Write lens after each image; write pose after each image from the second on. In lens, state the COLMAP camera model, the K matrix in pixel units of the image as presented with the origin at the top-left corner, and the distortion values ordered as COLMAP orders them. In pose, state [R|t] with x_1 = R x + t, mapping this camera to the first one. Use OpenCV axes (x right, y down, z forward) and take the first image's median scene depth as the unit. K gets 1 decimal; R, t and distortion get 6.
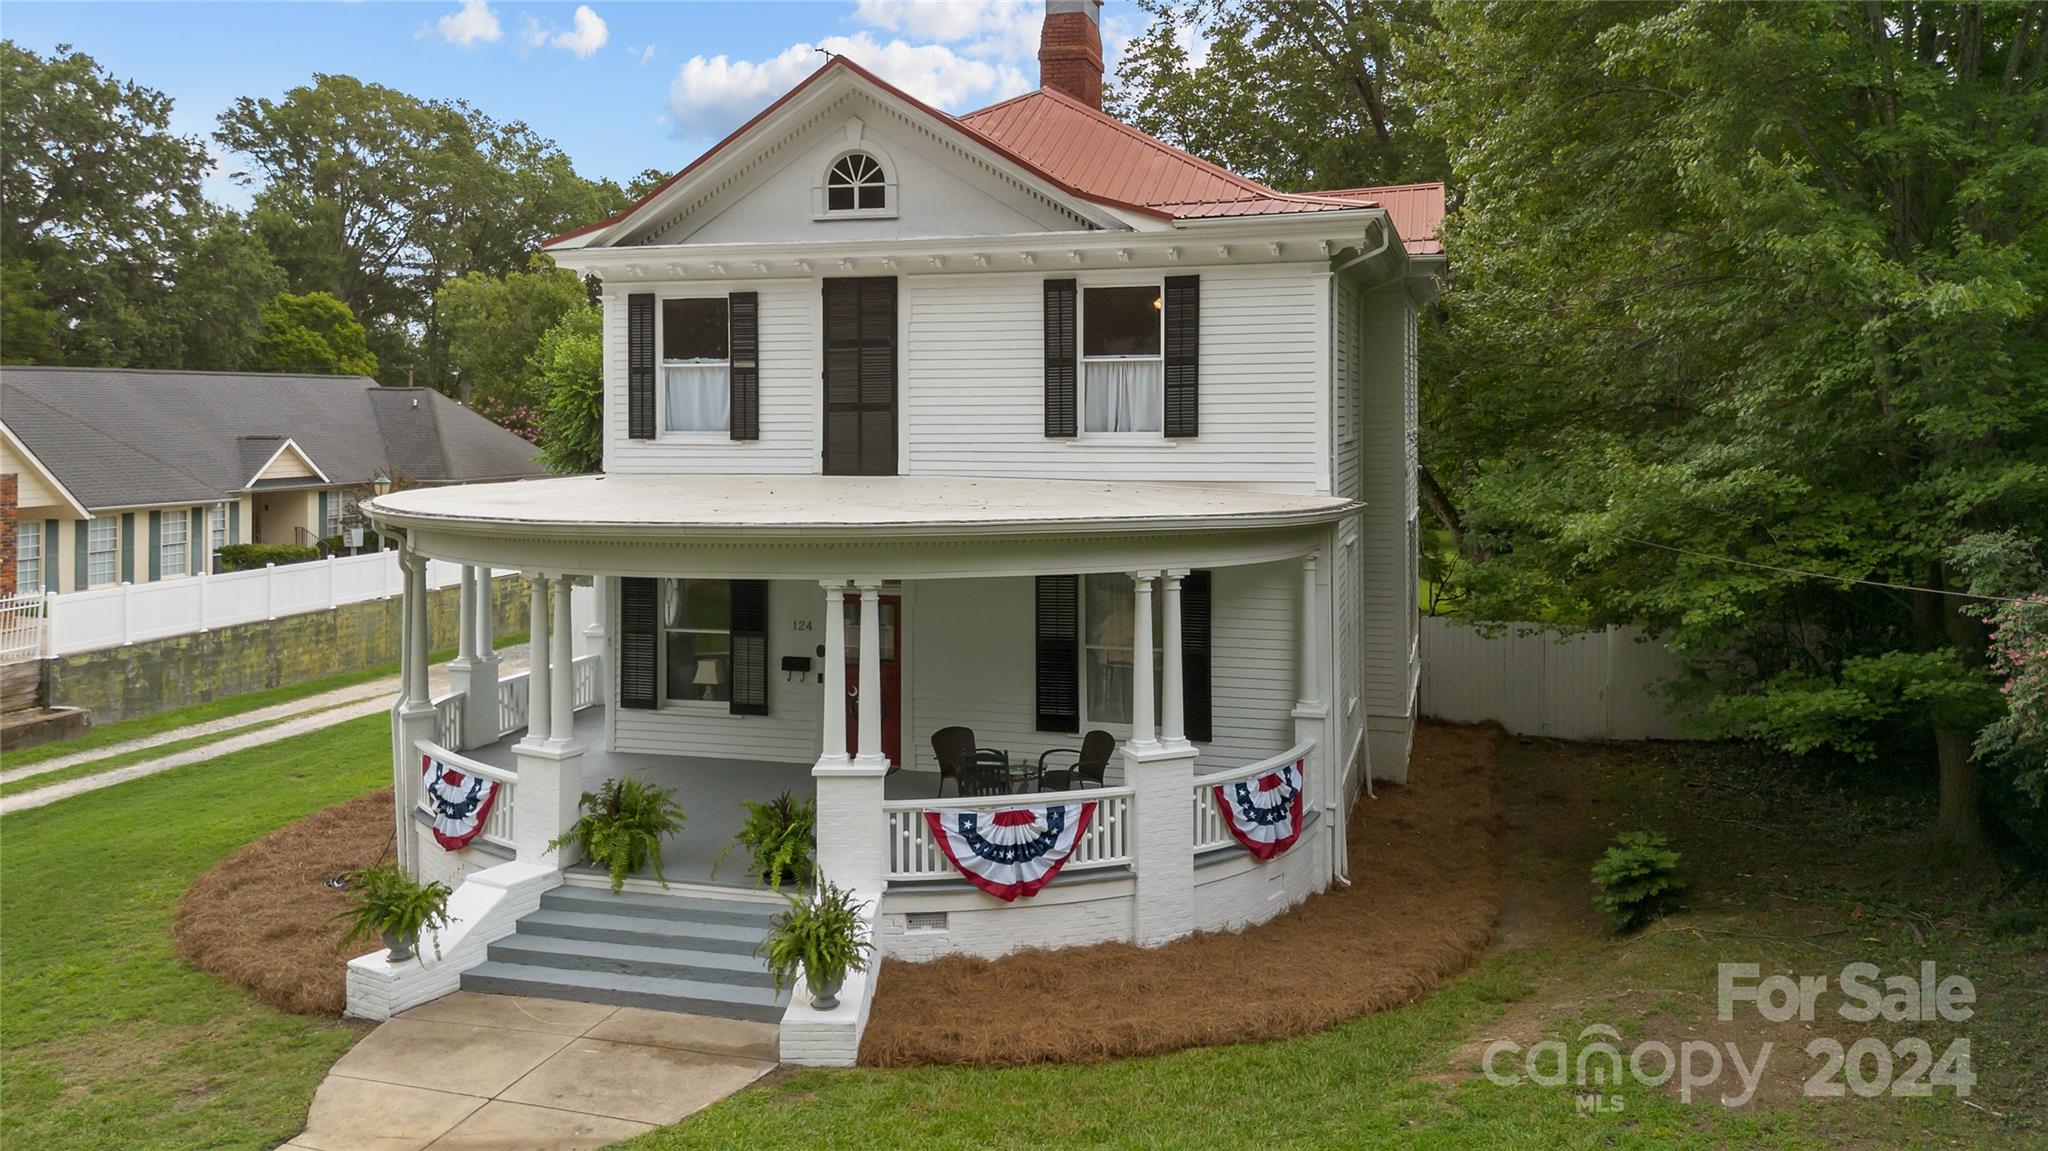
lens RADIAL K [[1563.0, 0, 1020.9], [0, 1563.0, 425.3], [0, 0, 1]] dist [0.037771, -0.008081]
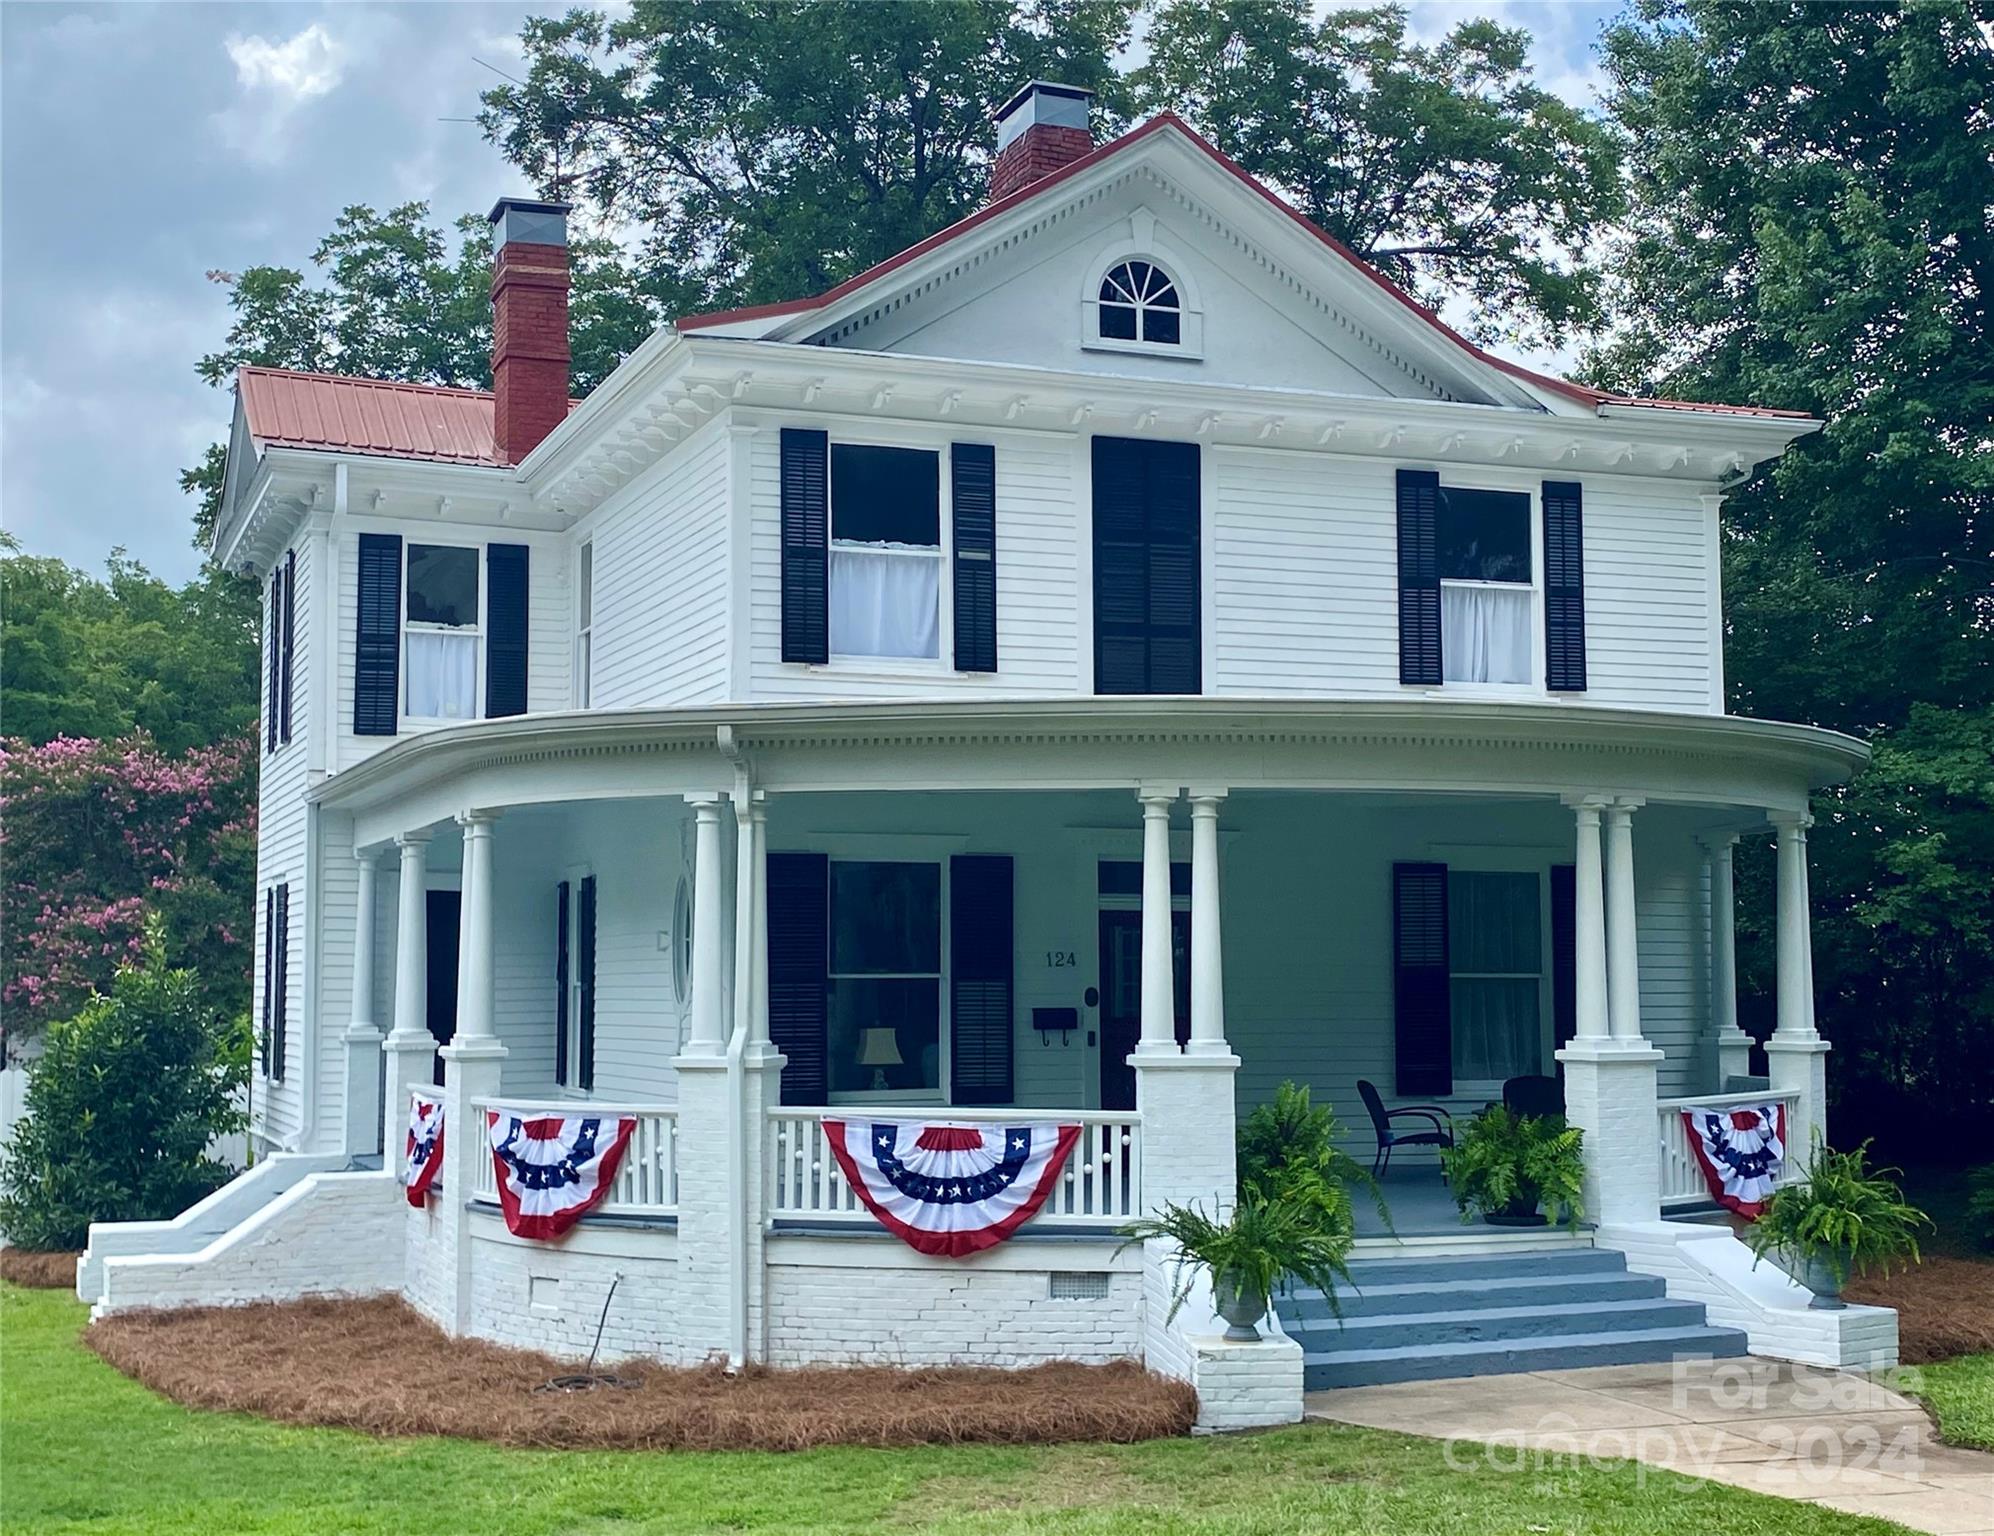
lens RADIAL K [[2743.4, 0, 992.5], [0, 2743.4, 766.0], [0, 0, 1]] dist [0.082352, 0.000000]
pose [[0.781071, 0.053555, 0.622141, -0.922152], [0.008549, 0.995305, -0.096410, 0.165948], [-0.624383, 0.080622, 0.776946, 0.134016]]
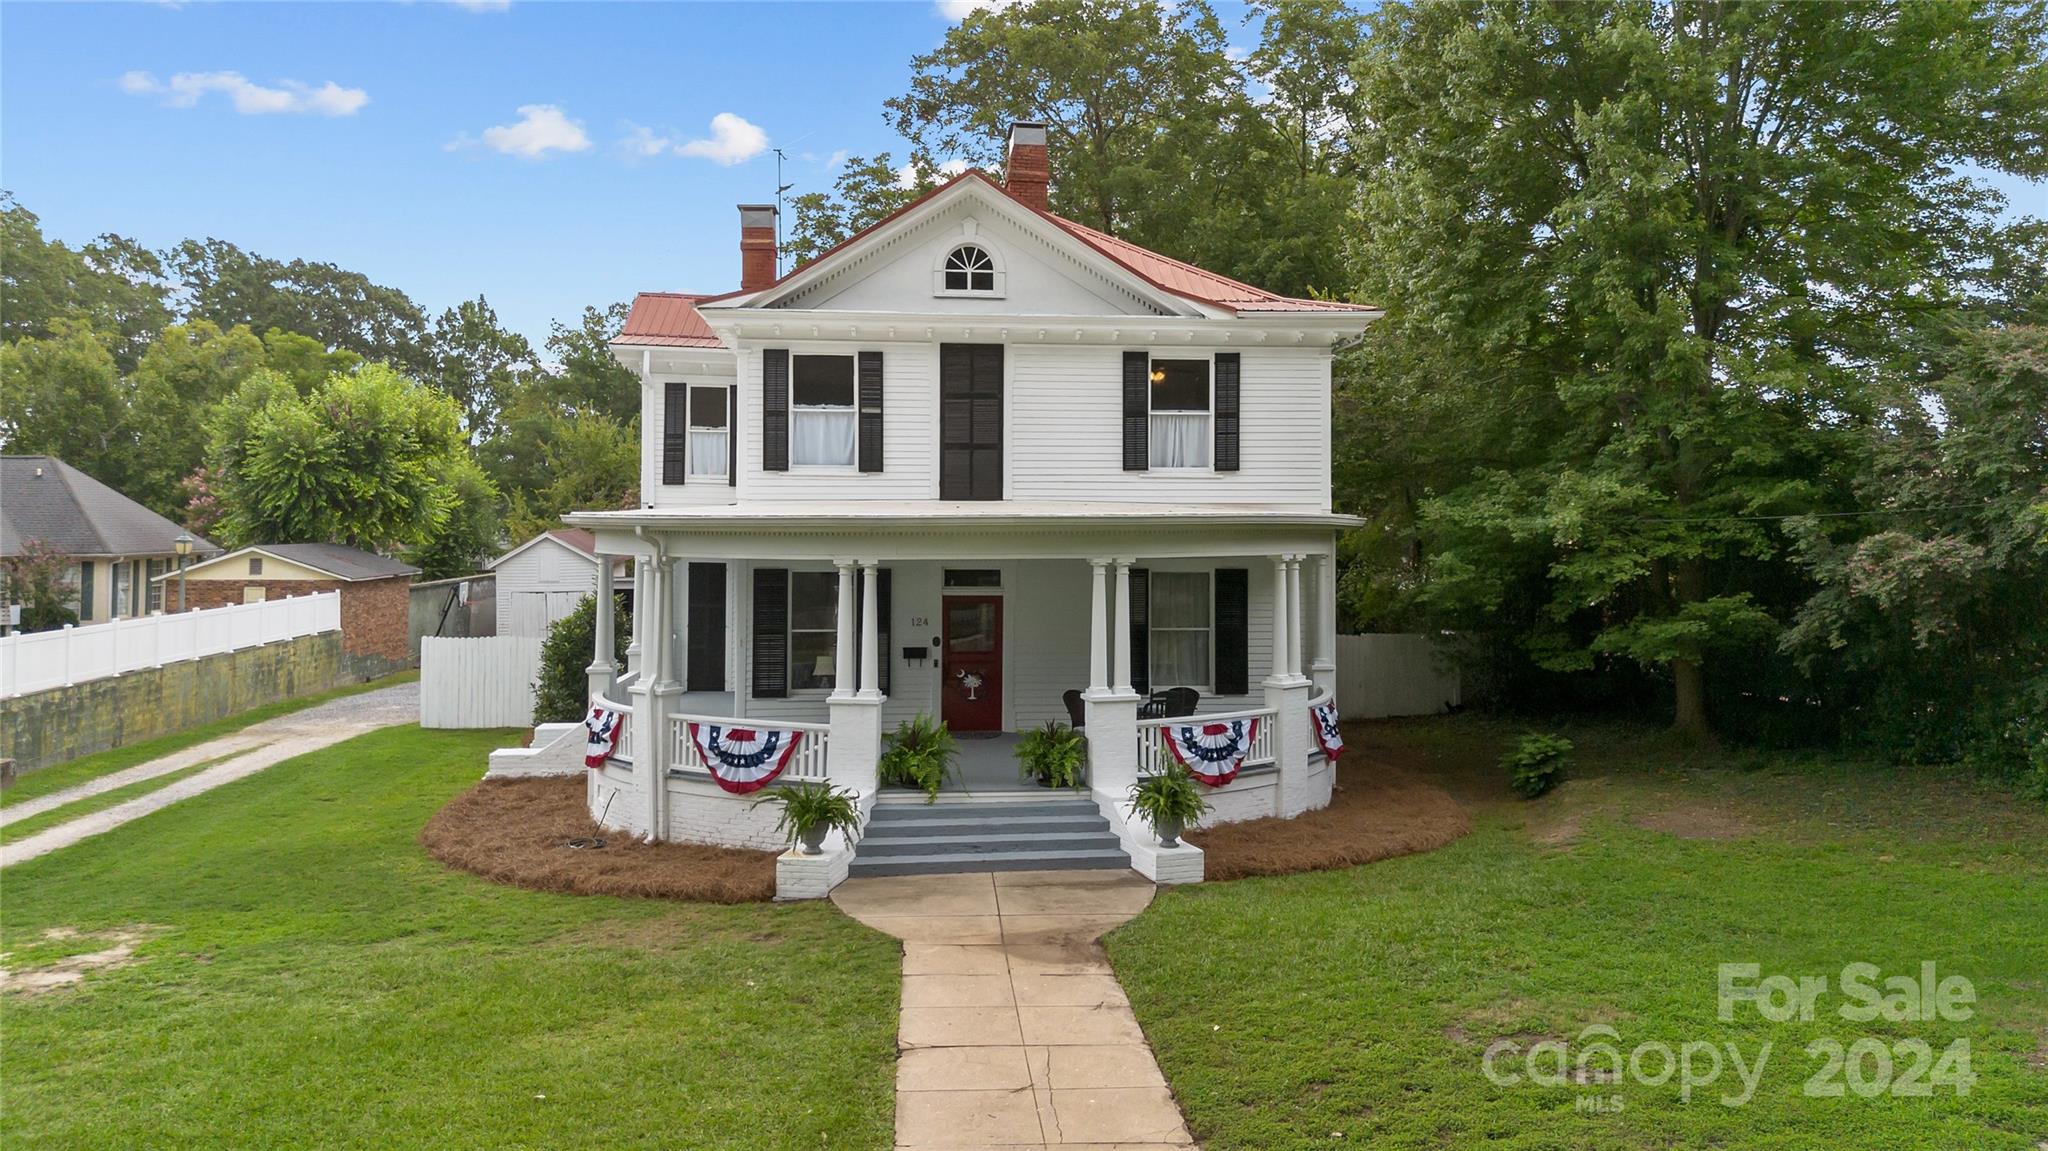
lens RADIAL K [[1563.0, 0, 1036.2], [0, 1563.0, 507.1], [0, 0, 1]] dist [0.037771, -0.008081]
pose [[0.925845, 0.009848, 0.377776, -0.551436], [-0.002257, 0.999787, -0.020531, 0.065427], [-0.377898, 0.018156, 0.925669, -0.192643]]
